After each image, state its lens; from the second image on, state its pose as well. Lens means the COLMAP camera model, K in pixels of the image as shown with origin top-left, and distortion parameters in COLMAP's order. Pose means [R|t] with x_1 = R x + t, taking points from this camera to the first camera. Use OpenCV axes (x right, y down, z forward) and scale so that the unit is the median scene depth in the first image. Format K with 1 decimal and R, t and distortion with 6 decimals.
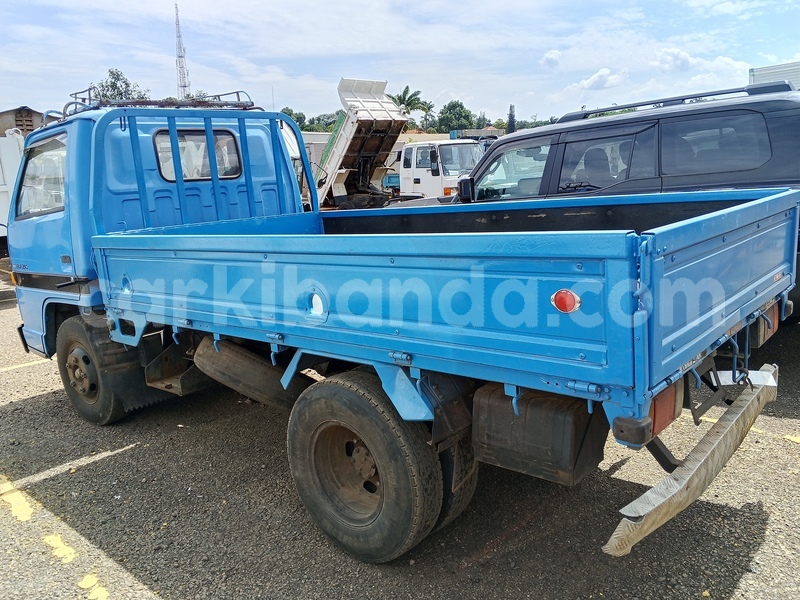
lens RADIAL K [[678.8, 0, 400.0], [0, 678.8, 300.0], [0, 0, 1]] dist [0.005457, -0.014045]
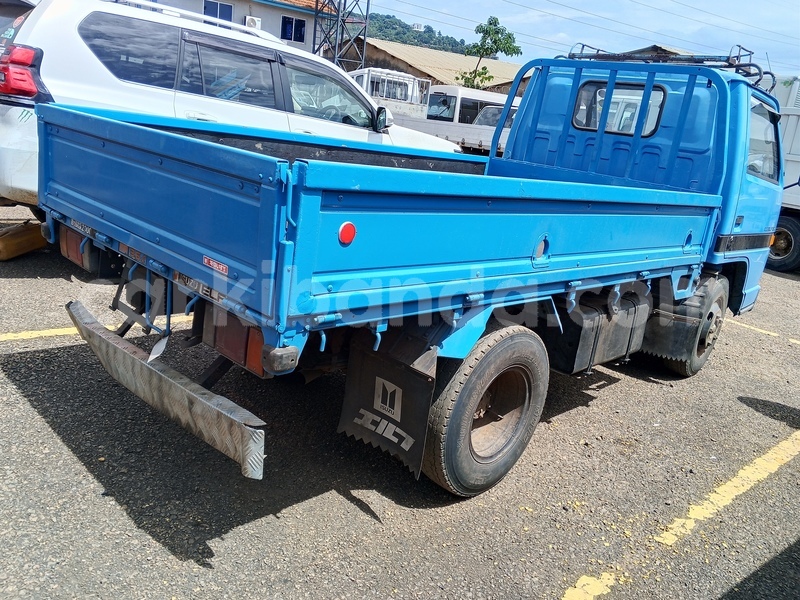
lens RADIAL K [[678.8, 0, 400.0], [0, 678.8, 300.0], [0, 0, 1]] dist [0.005457, -0.014045]
pose [[-0.069990, 0.328641, -0.941858, 0.784219], [-0.297415, 0.894358, 0.334168, -0.201216], [0.952179, 0.303511, 0.035147, 0.747502]]
